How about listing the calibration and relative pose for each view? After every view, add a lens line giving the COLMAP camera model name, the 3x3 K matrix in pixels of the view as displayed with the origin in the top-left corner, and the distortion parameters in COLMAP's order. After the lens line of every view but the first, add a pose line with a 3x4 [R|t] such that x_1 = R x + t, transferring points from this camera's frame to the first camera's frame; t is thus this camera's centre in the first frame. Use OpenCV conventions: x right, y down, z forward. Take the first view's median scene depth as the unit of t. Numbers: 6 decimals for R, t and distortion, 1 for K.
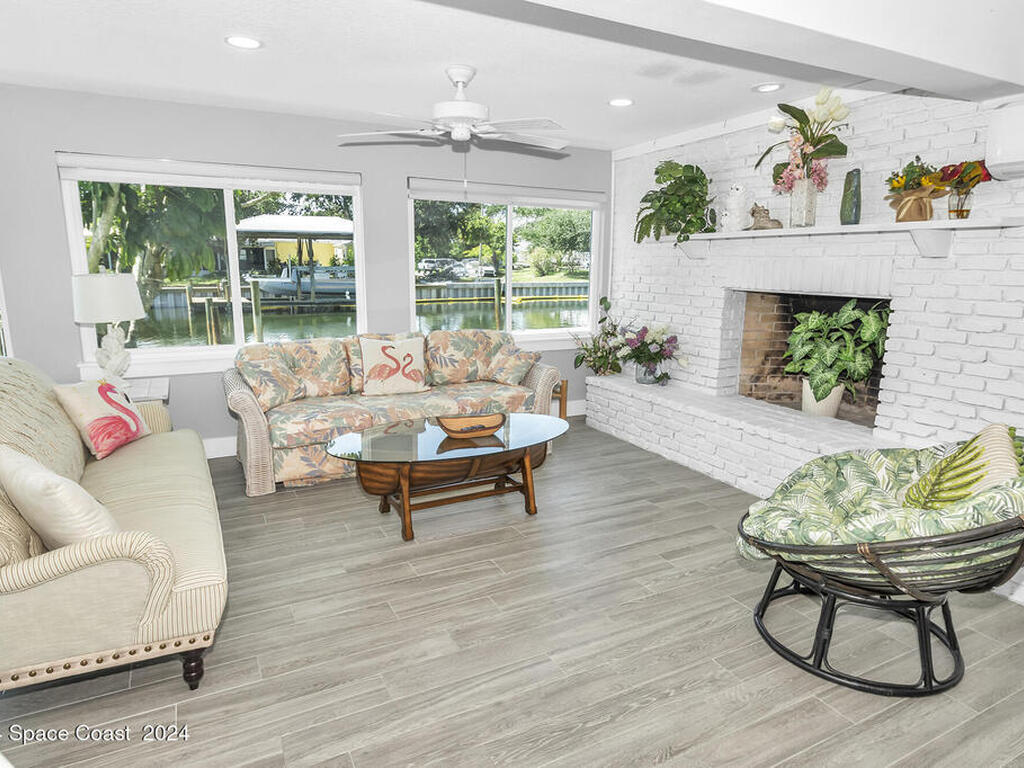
lens RADIAL K [[632.6, 0, 517.1], [0, 632.6, 385.3], [0, 0, 1]] dist [0.004368, 0.001350]
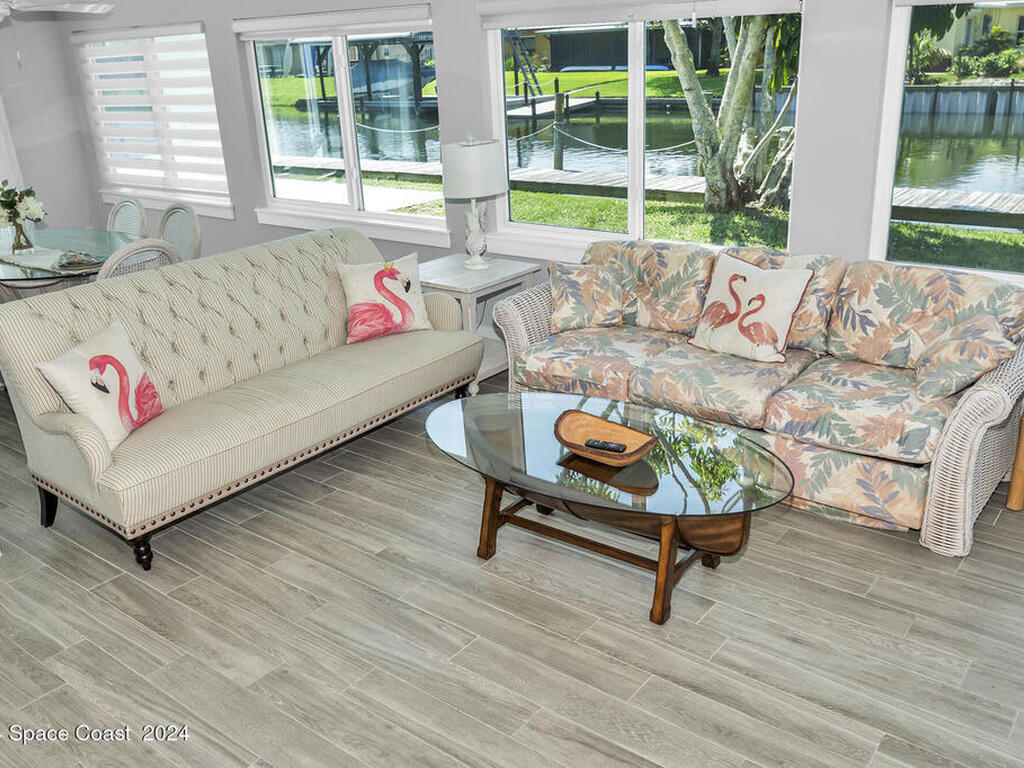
lens RADIAL K [[916.5, 0, 516.0], [0, 916.5, 381.1], [0, 0, 1]] dist [-0.009076, 0.004850]
pose [[0.412390, 0.290361, -0.863496, 0.548994], [-0.132587, 0.956884, 0.258443, -0.179476], [0.901308, 0.007909, 0.433108, 0.455868]]
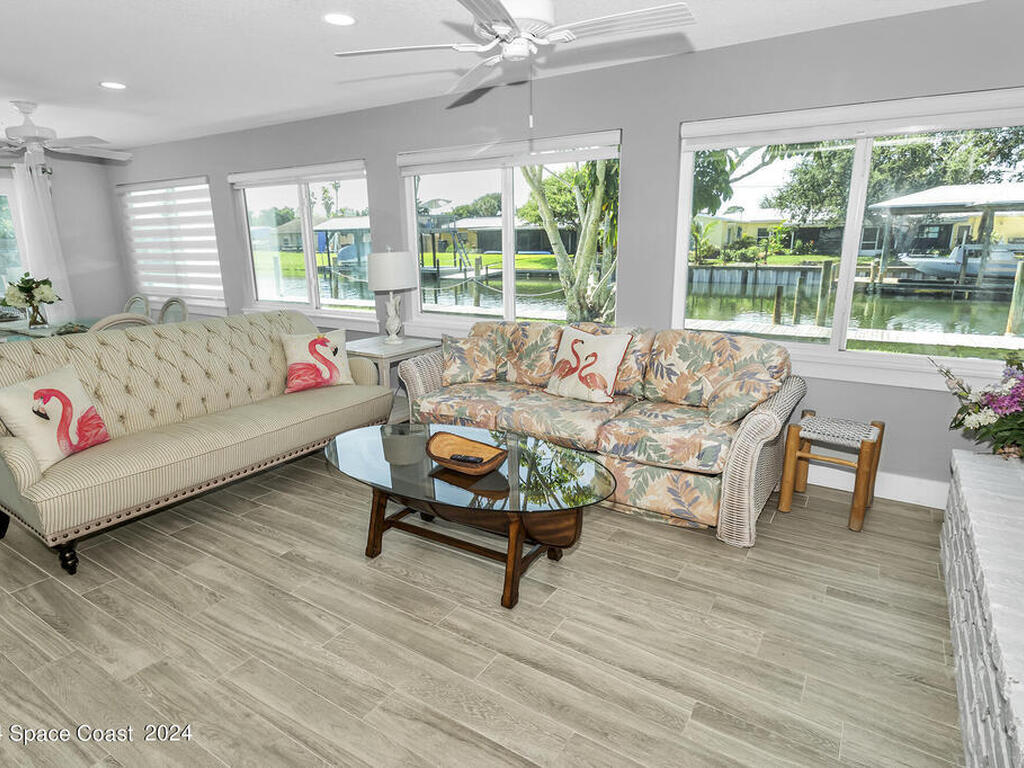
lens RADIAL K [[586.3, 0, 516.2], [0, 586.3, 385.1], [0, 0, 1]] dist [-0.000011, 0.000498]
pose [[0.497312, 0.193439, -0.845732, 0.453444], [-0.153206, 0.979087, 0.133851, -0.102424], [0.853937, 0.063005, 0.516547, 0.582802]]
